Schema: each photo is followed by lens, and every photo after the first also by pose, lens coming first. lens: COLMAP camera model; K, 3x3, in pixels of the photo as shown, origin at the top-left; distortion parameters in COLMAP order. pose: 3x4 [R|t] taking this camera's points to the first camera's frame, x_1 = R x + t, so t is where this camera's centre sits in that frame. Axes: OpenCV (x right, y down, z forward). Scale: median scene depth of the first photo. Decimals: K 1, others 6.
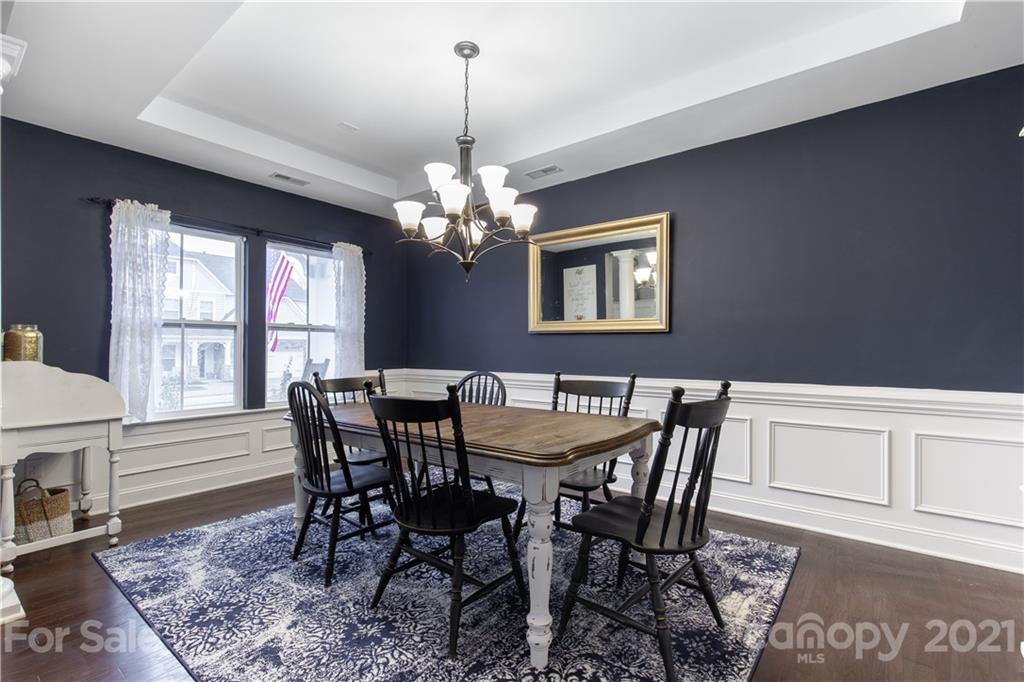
lens RADIAL K [[465.0, 0, 512.0], [0, 465.0, 341.0], [0, 0, 1]] dist [0.000759, 0.000143]
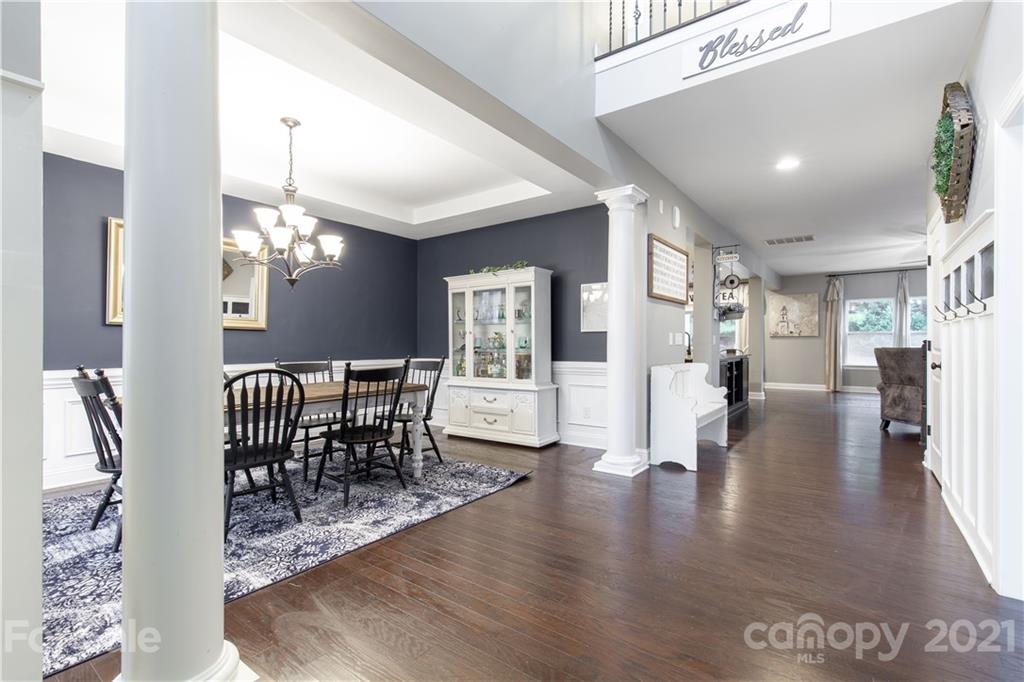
lens RADIAL K [[465.0, 0, 512.0], [0, 465.0, 341.0], [0, 0, 1]] dist [0.000759, 0.000143]
pose [[-0.019994, 0.011581, 0.999733, -1.663684], [-0.013936, 0.999833, -0.011861, 0.024139], [-0.999703, -0.014169, -0.019830, 0.421493]]
